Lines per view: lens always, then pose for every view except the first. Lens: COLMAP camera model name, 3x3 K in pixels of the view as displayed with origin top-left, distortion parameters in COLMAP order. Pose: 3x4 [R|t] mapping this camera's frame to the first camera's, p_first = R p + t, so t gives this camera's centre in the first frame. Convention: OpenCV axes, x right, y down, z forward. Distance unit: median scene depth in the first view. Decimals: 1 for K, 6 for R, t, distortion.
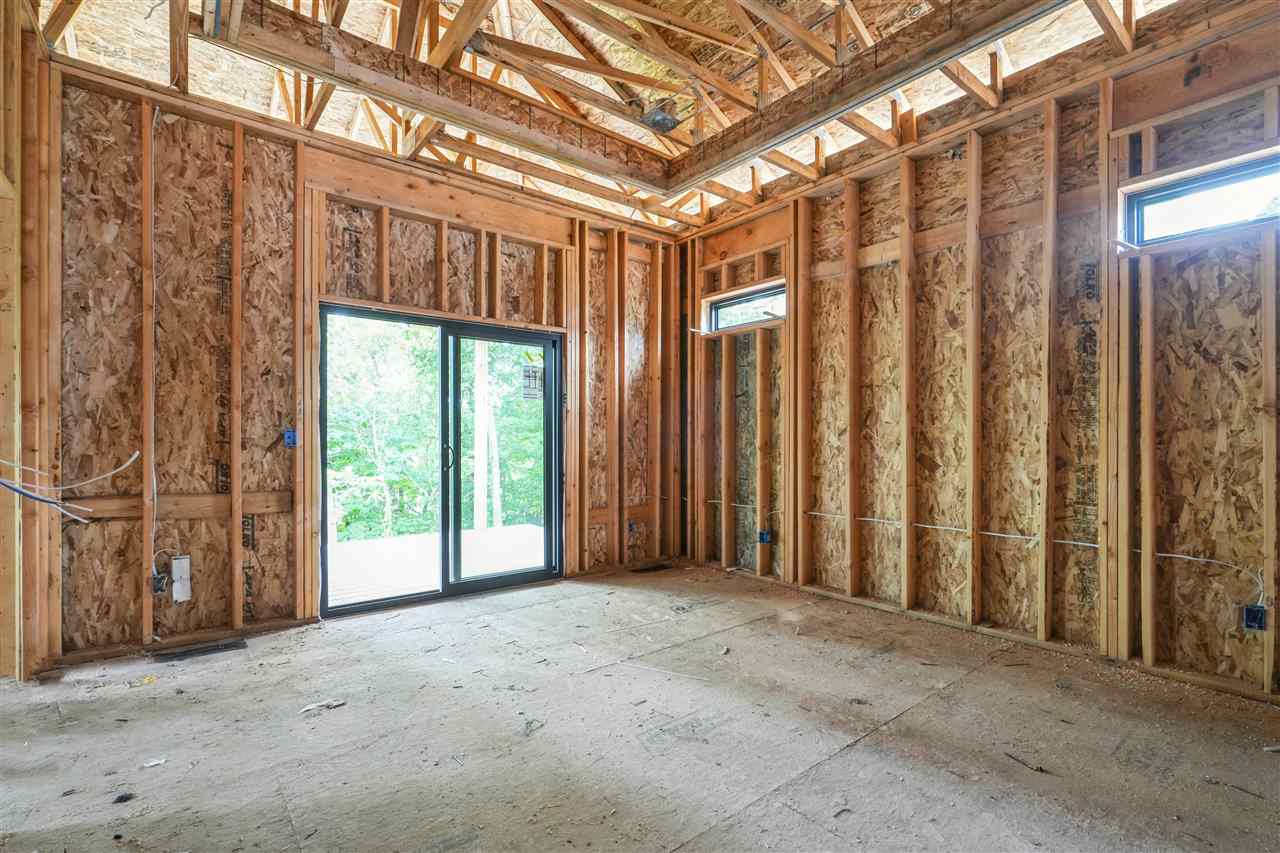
lens RADIAL K [[583.3, 0, 646.1], [0, 583.3, 447.5], [0, 0, 1]] dist [-0.002804, 0.000354]
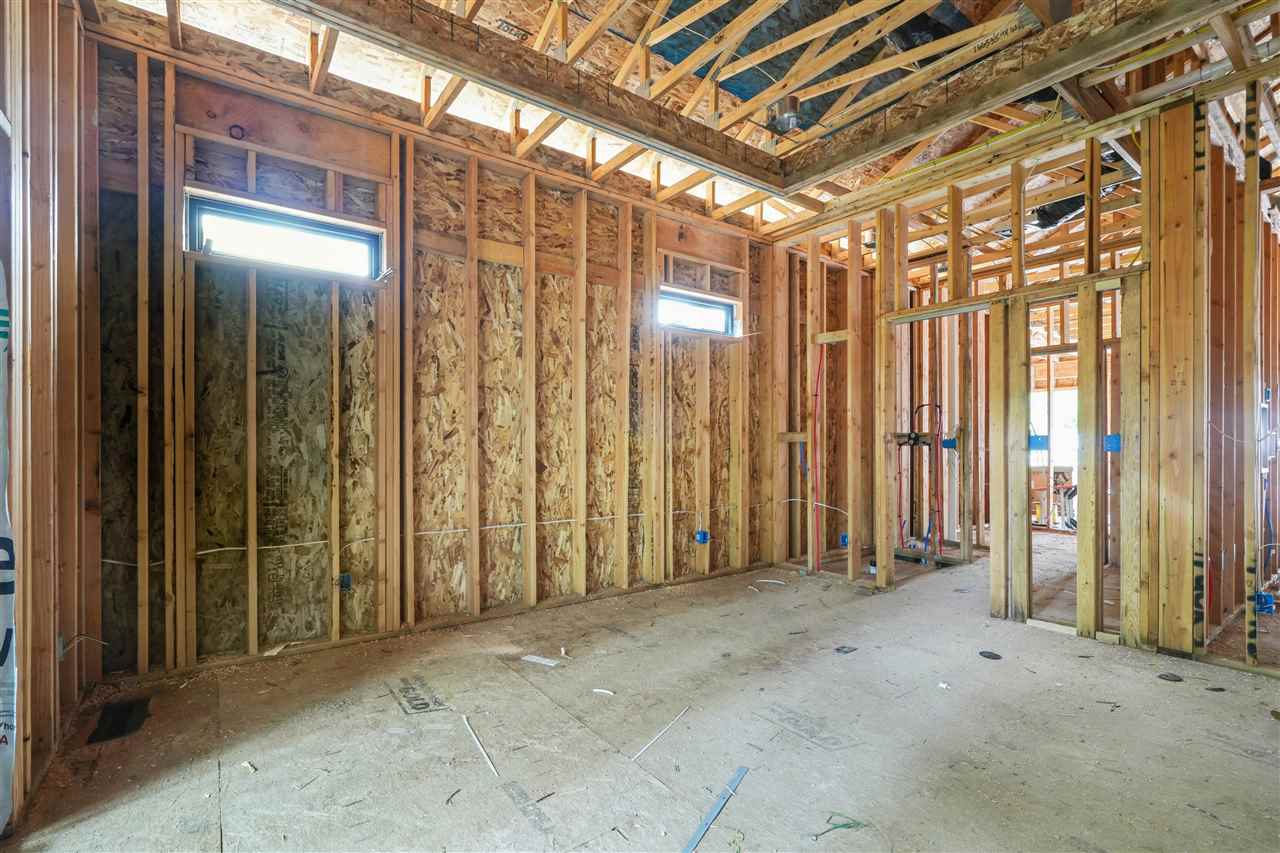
lens RADIAL K [[583.3, 0, 646.1], [0, 583.3, 447.5], [0, 0, 1]] dist [-0.002804, 0.000354]
pose [[0.039684, -0.006926, 0.999188, -0.579011], [0.007894, 0.999947, 0.006618, -0.011574], [-0.999181, 0.007625, 0.039737, 0.732499]]
